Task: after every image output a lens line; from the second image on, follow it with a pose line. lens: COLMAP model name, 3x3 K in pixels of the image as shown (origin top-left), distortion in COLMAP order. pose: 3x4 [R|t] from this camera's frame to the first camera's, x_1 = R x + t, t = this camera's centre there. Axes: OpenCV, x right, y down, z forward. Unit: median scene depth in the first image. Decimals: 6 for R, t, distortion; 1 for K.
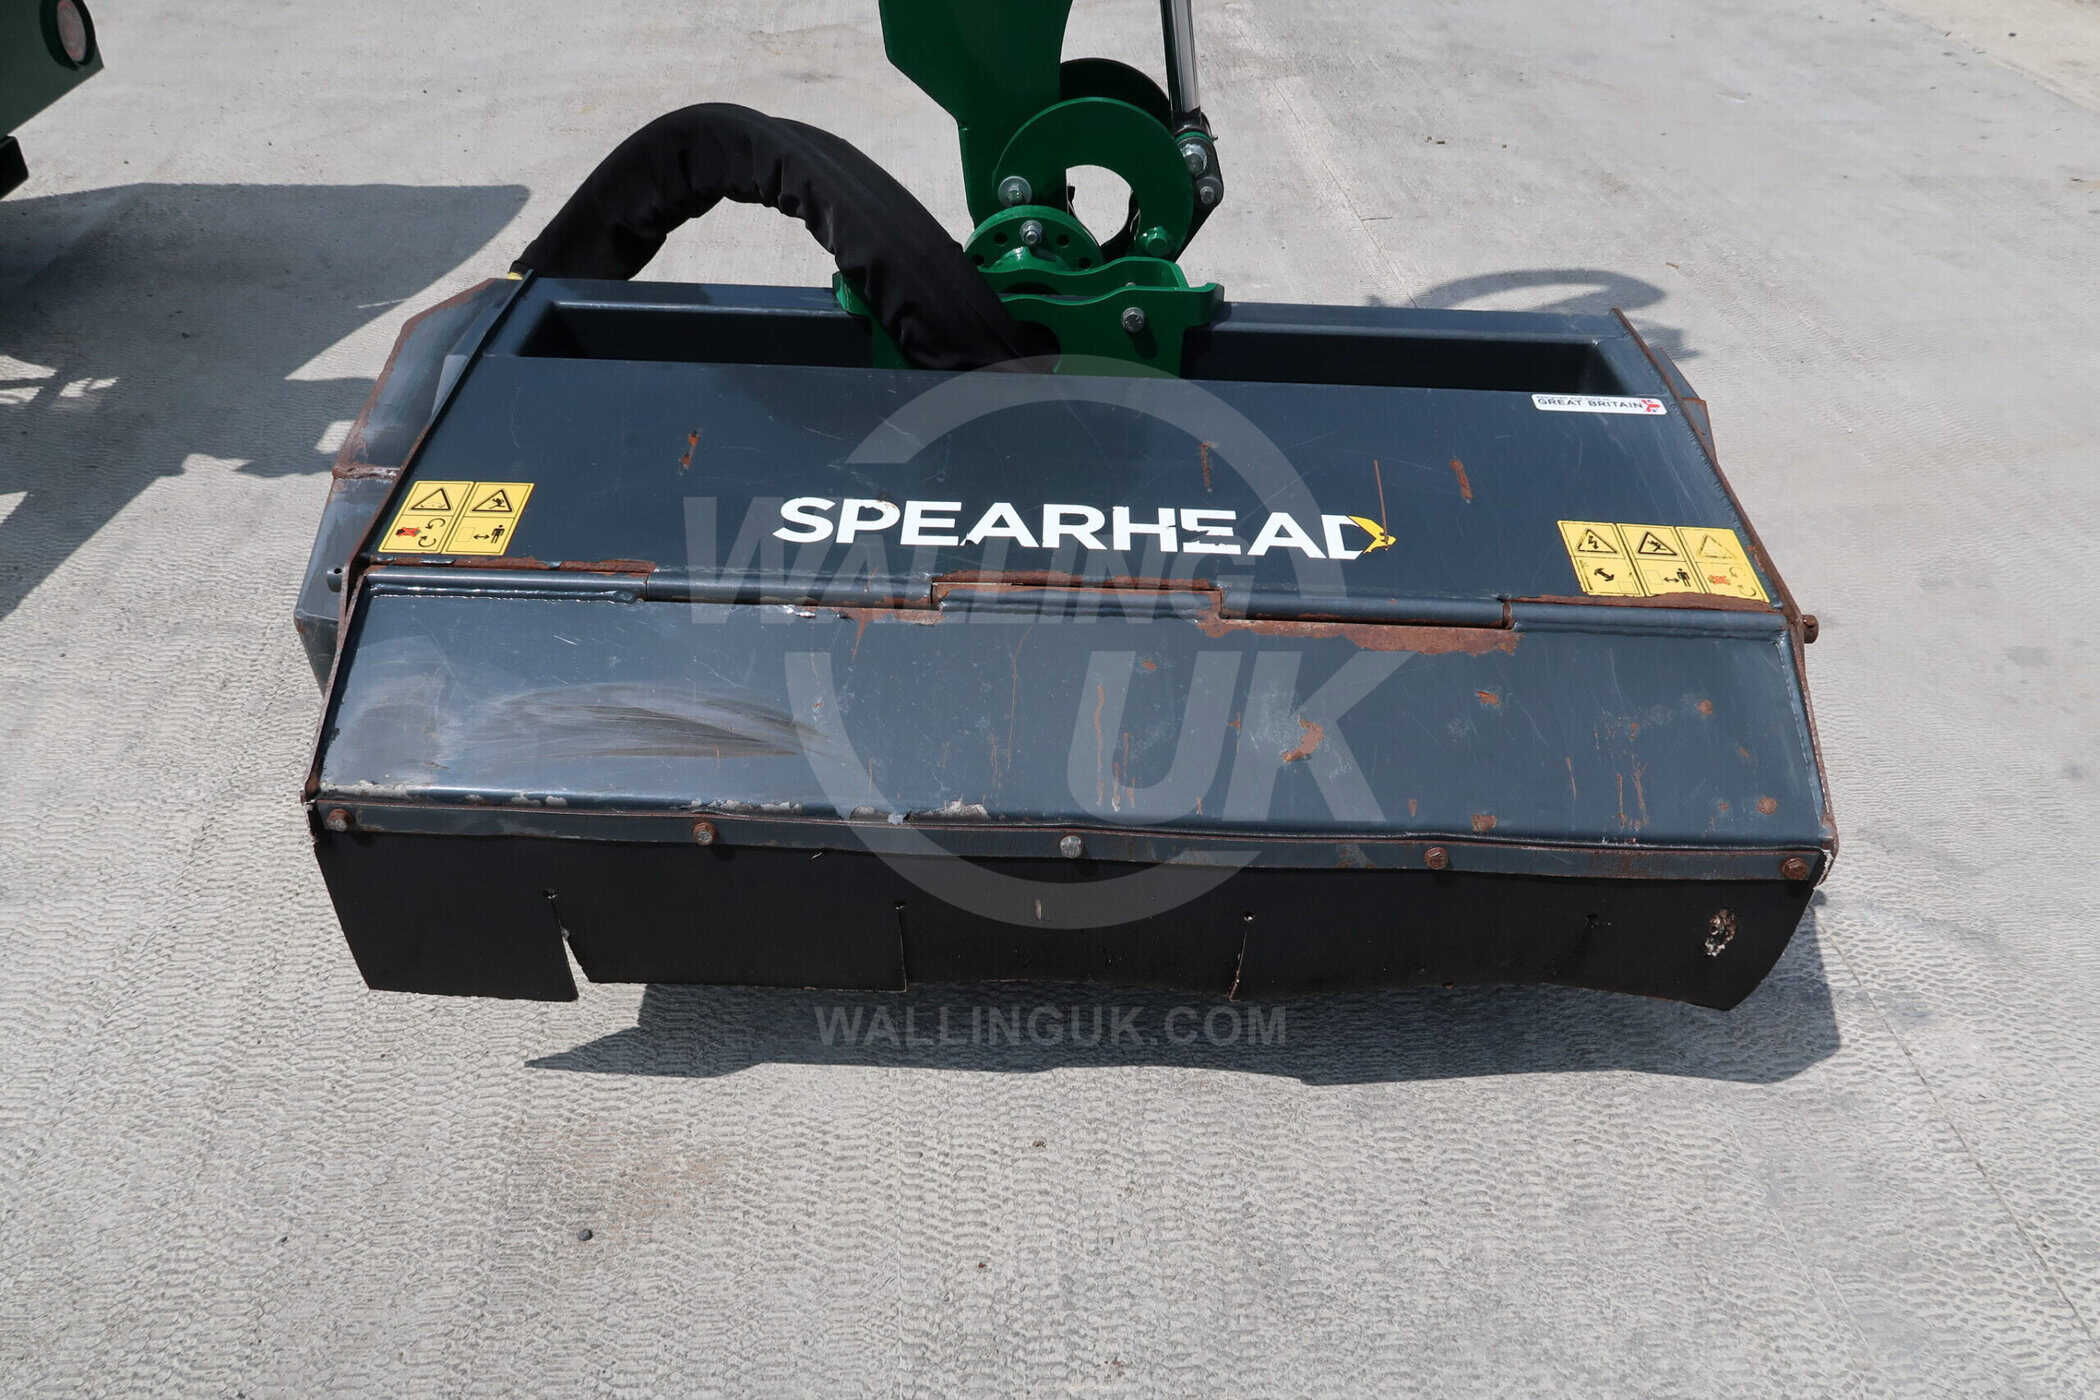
lens RADIAL K [[1422.7, 0, 1050.0], [0, 1422.7, 700.0], [0, 0, 1]] dist [-0.009769, 0.004300]
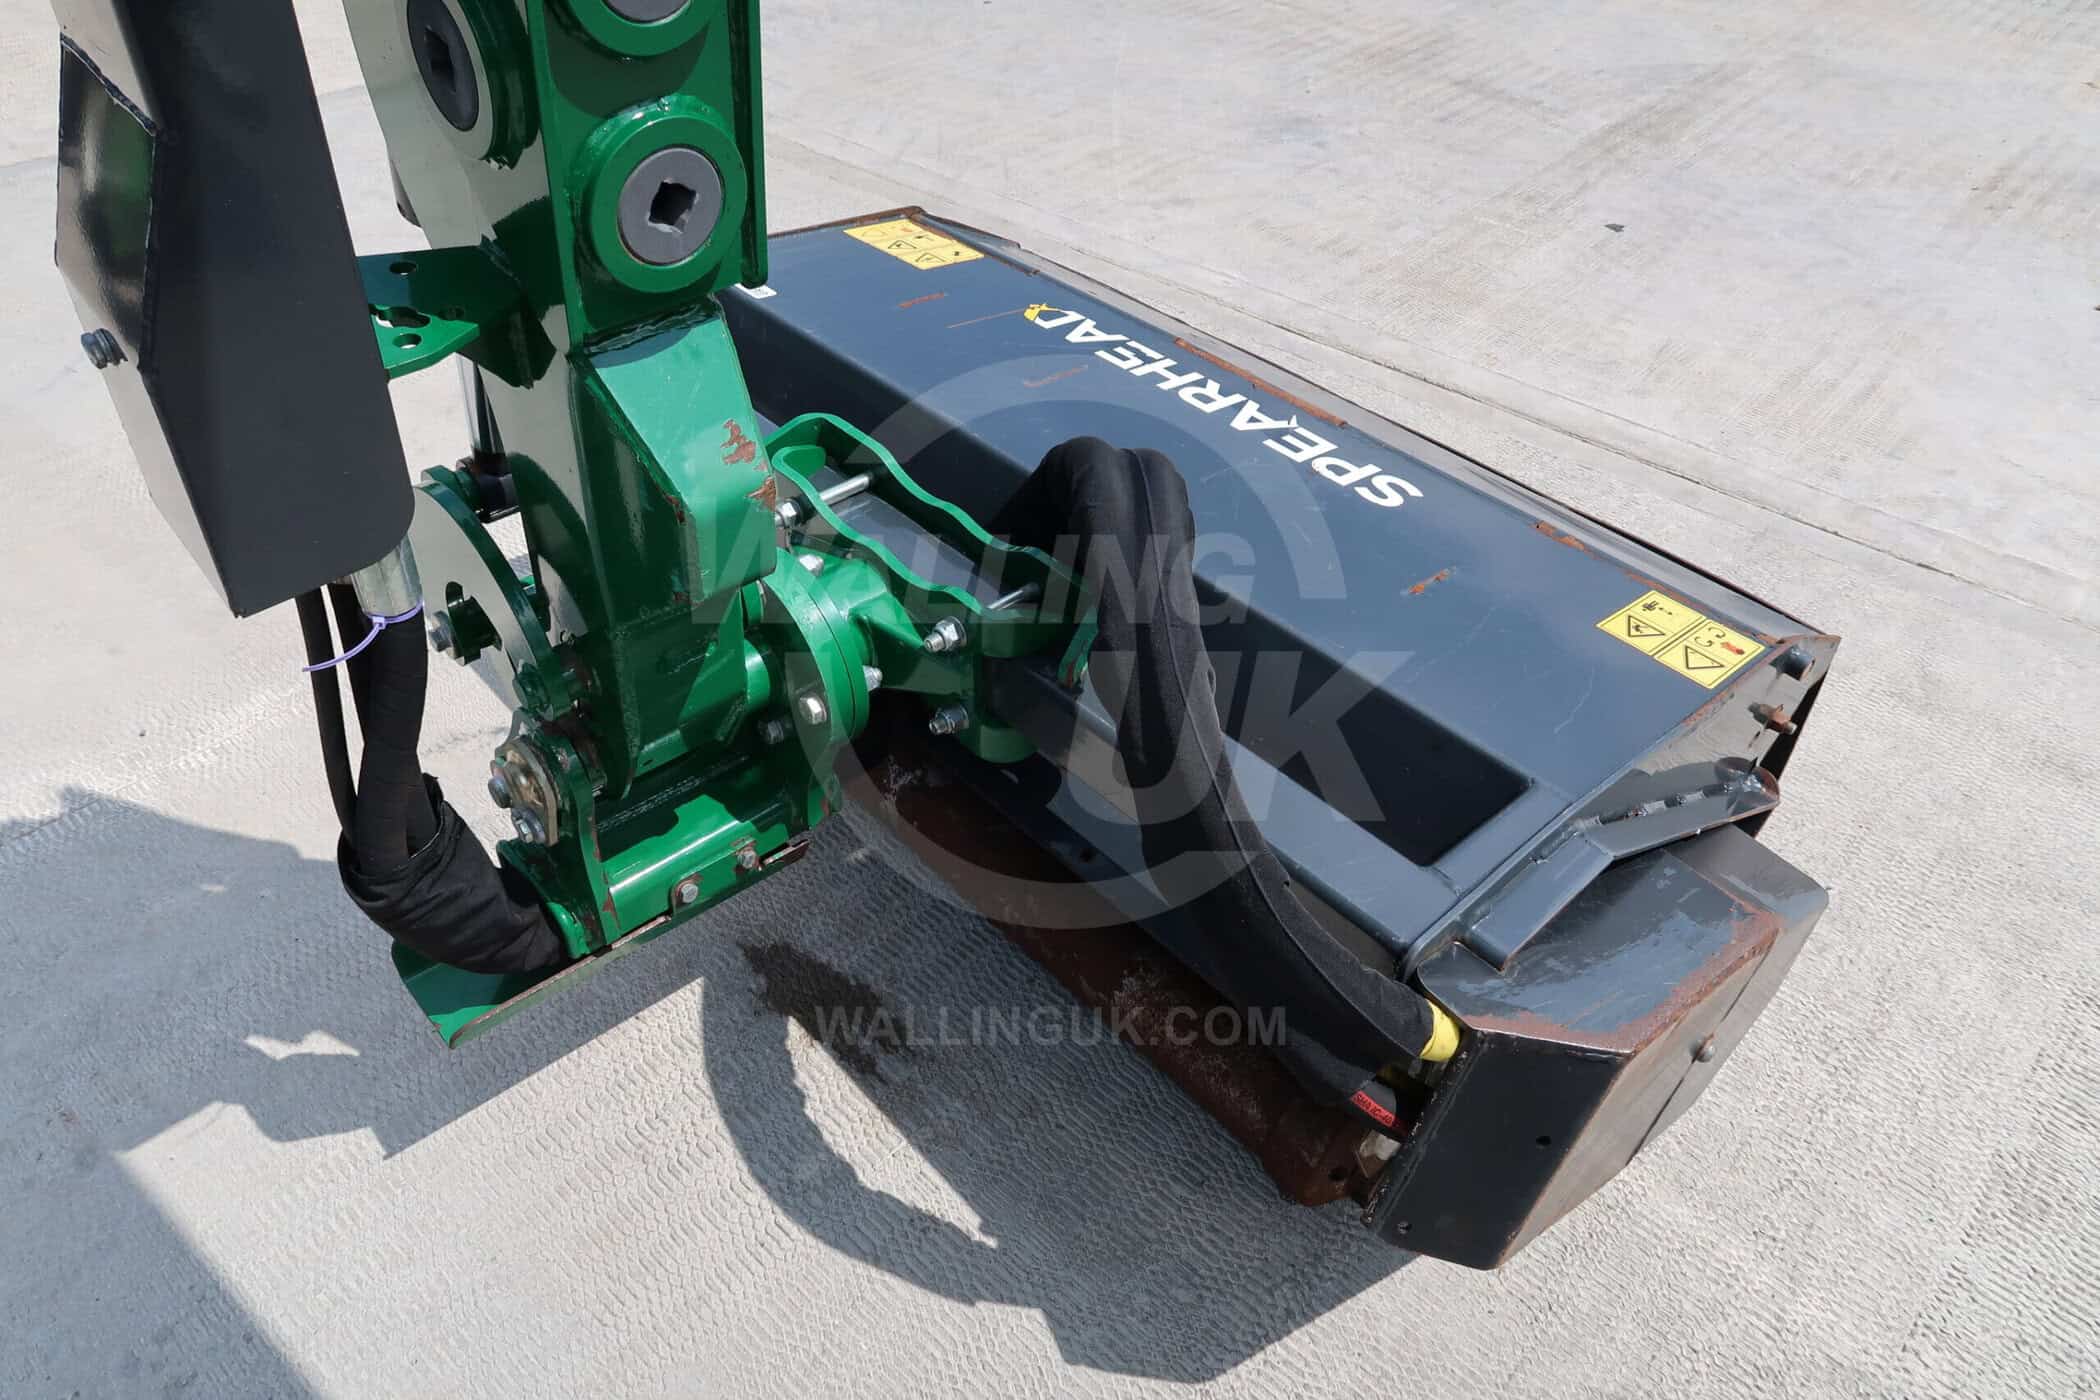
lens RADIAL K [[1422.7, 0, 1050.0], [0, 1422.7, 700.0], [0, 0, 1]] dist [-0.009769, 0.004300]
pose [[-0.677909, -0.514468, 0.525131, -0.647511], [0.430229, 0.301580, 0.850854, -1.112485], [-0.596106, 0.802728, 0.016895, 1.257799]]
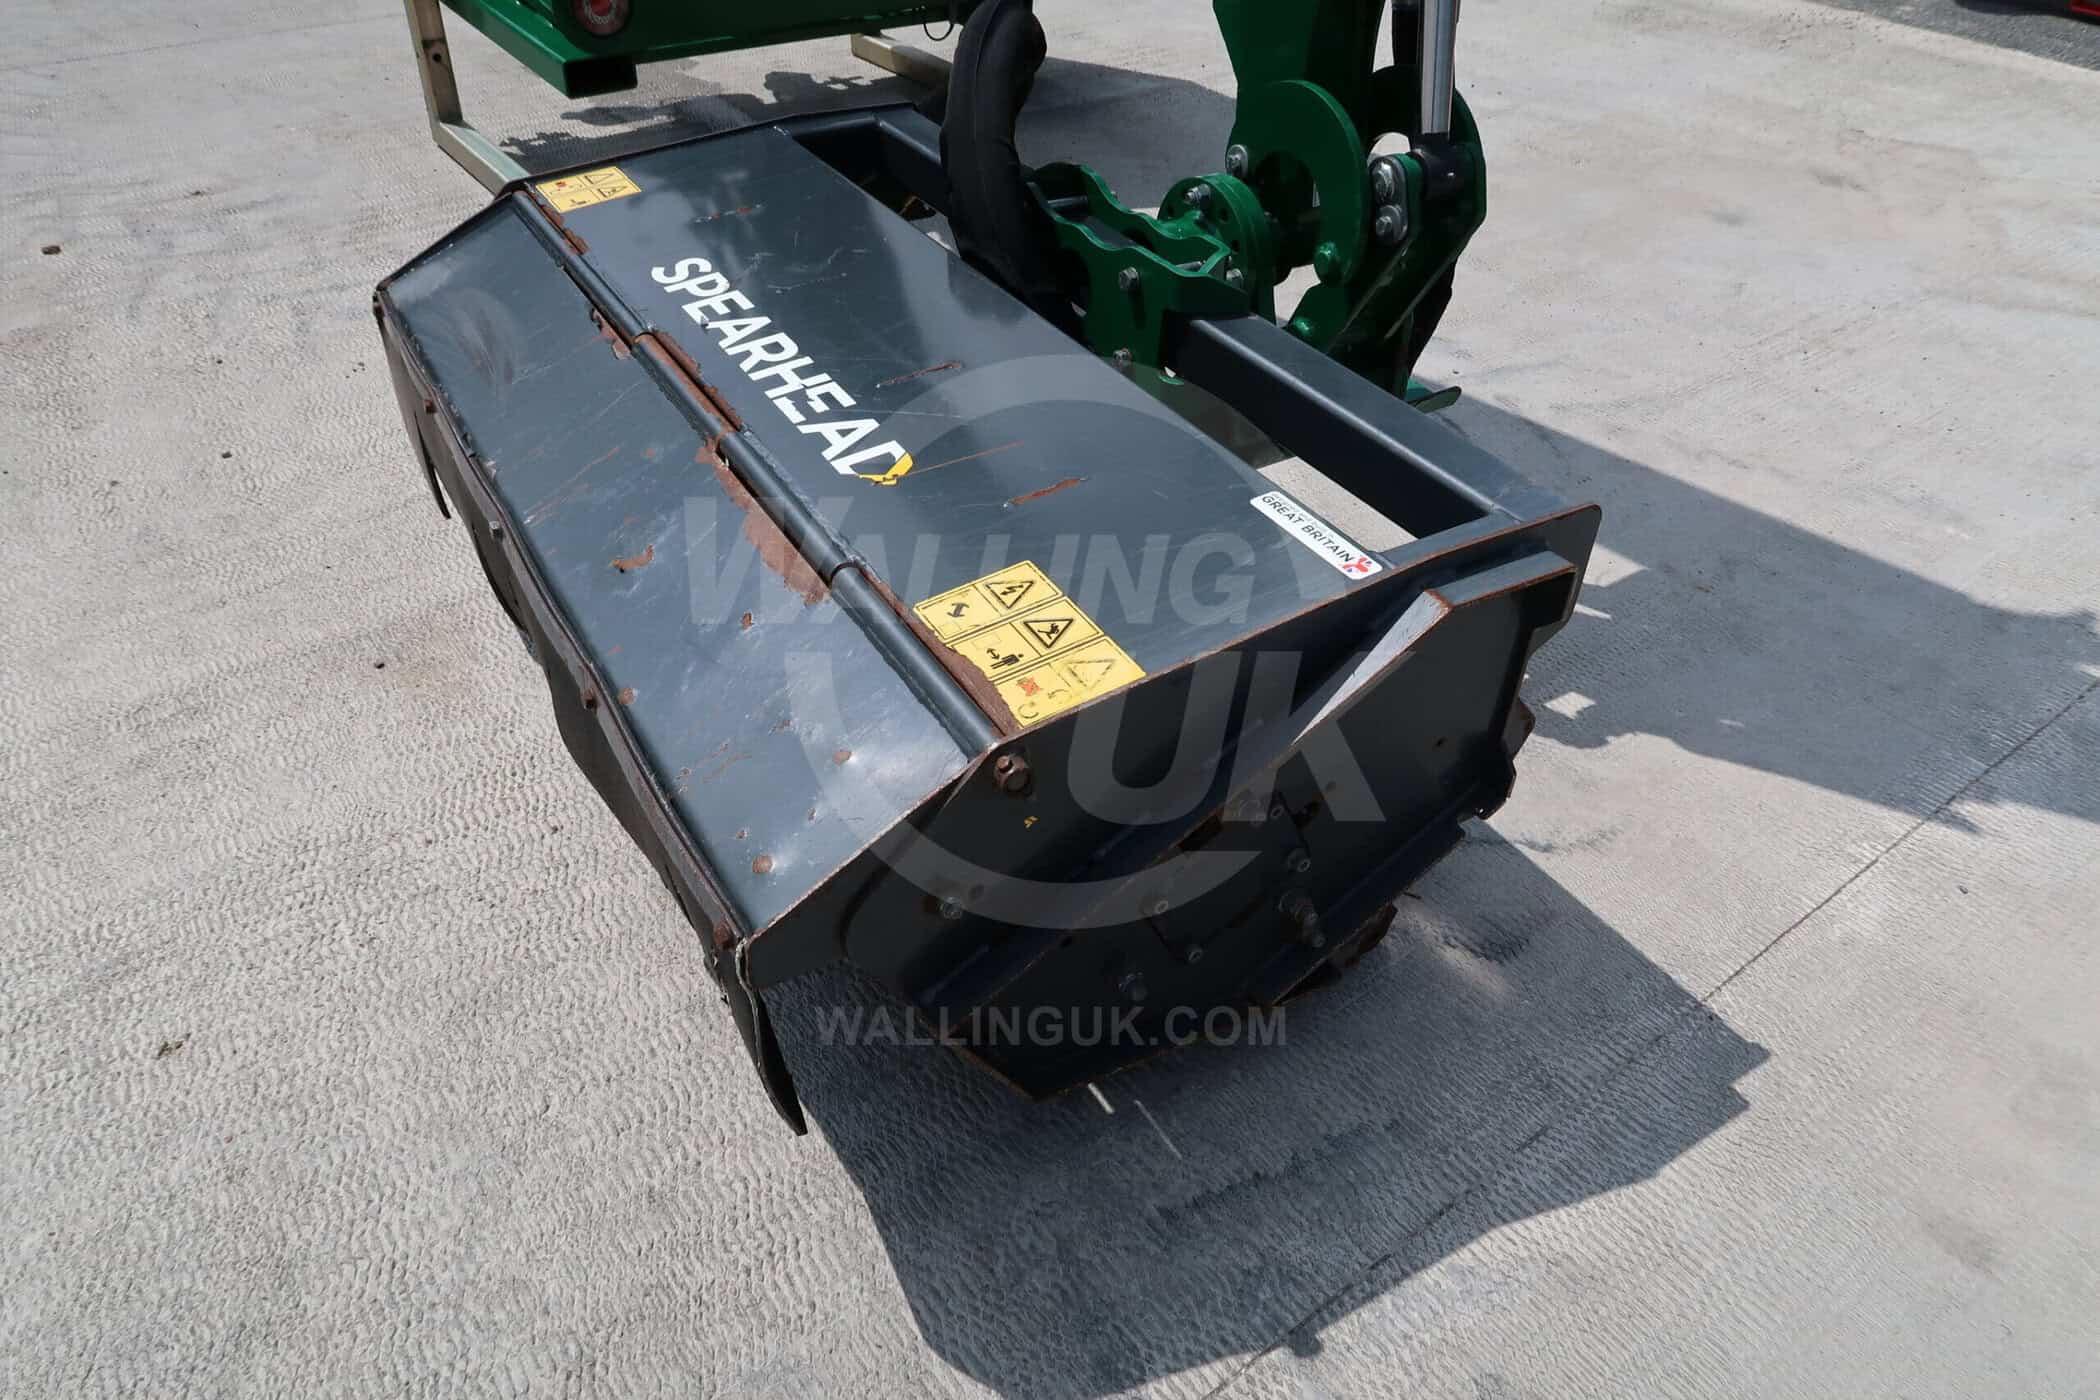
lens RADIAL K [[1422.7, 0, 1050.0], [0, 1422.7, 700.0], [0, 0, 1]] dist [-0.009769, 0.004300]
pose [[0.524604, 0.514685, -0.678152, 1.003425], [-0.548185, 0.813671, 0.193474, -0.234570], [0.651371, 0.270256, 0.708998, 0.439485]]
